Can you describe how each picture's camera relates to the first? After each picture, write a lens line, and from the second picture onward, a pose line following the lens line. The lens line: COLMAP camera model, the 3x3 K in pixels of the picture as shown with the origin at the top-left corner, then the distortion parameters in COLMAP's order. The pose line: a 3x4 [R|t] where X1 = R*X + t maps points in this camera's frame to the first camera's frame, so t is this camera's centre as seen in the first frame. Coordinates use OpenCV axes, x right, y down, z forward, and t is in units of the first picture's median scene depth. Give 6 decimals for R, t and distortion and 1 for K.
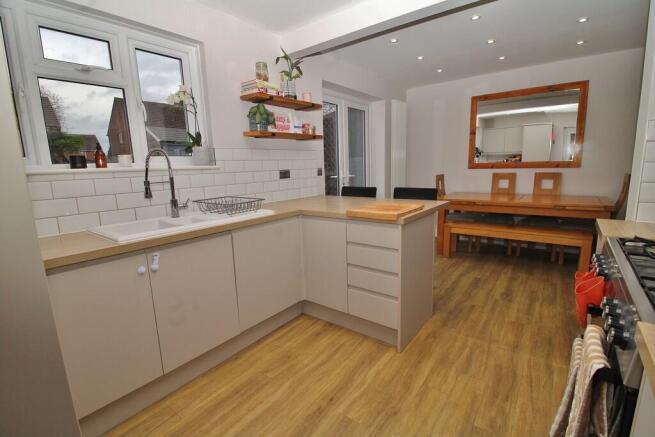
lens RADIAL K [[304.4, 0, 326.1], [0, 304.4, 220.7], [0, 0, 1]] dist [-0.015019, -0.003303]
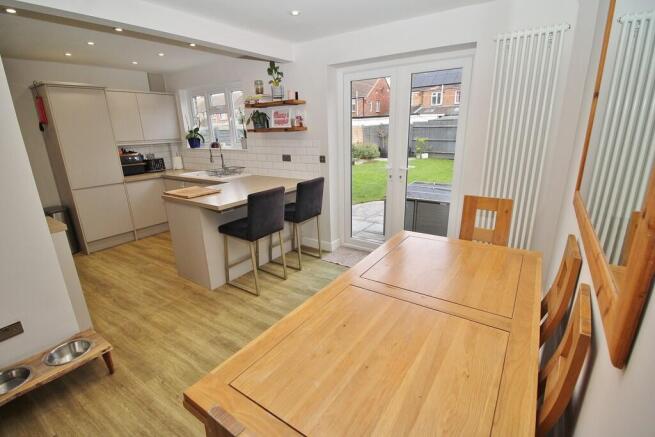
lens RADIAL K [[304.4, 0, 326.2], [0, 304.4, 217.1], [0, 0, 1]] dist [-0.015019, -0.003303]
pose [[0.060201, 0.307771, -0.949554, 1.435161], [-0.160731, 0.941855, 0.295085, -0.391724], [0.985161, 0.134858, 0.106169, 1.277612]]
